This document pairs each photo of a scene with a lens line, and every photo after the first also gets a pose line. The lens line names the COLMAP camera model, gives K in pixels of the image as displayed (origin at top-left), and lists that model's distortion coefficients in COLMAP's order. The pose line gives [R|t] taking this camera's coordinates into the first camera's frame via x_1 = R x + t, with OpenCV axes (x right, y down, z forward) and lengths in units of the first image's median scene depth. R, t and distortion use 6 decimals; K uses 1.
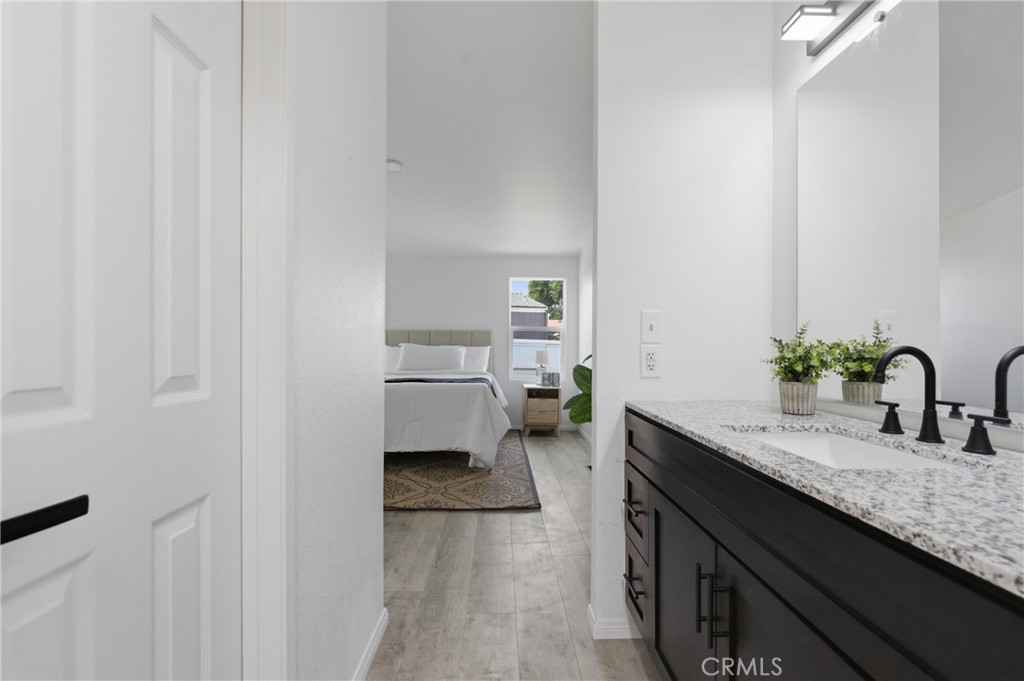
lens RADIAL K [[476.5, 0, 512.0], [0, 476.5, 340.5], [0, 0, 1]] dist [0.000743, 0.000099]
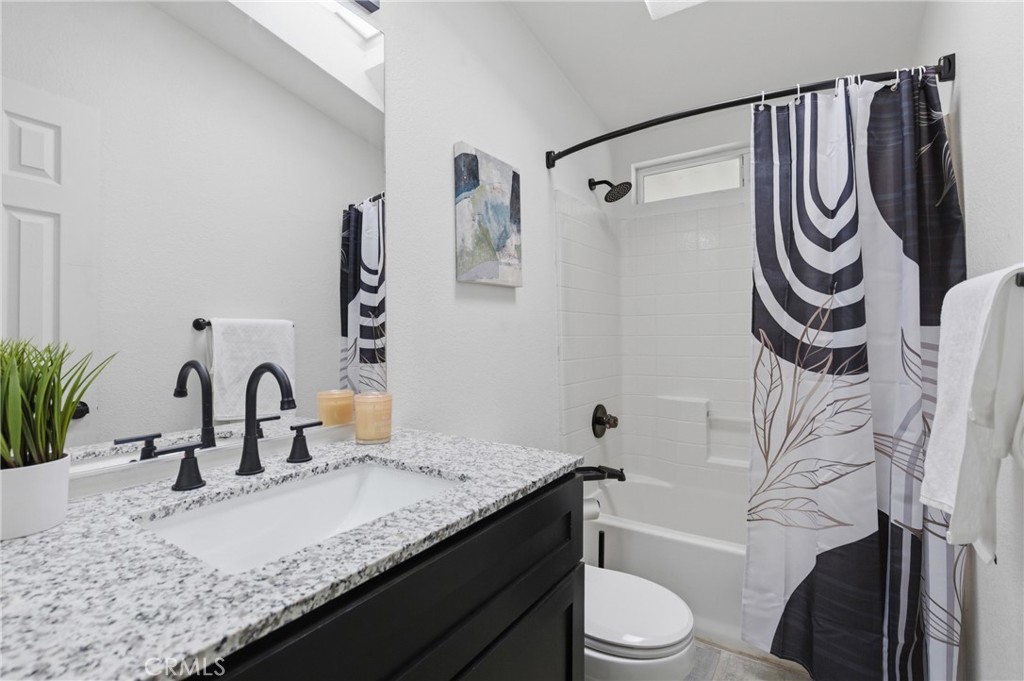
lens RADIAL K [[453.0, 0, 512.0], [0, 453.0, 340.5], [0, 0, 1]] dist [0.000854, 0.000278]
pose [[-0.827408, 0.011511, 0.561483, 0.059918], [0.005149, 0.999903, -0.012911, -0.006453], [-0.561577, -0.007792, -0.827388, 1.404184]]
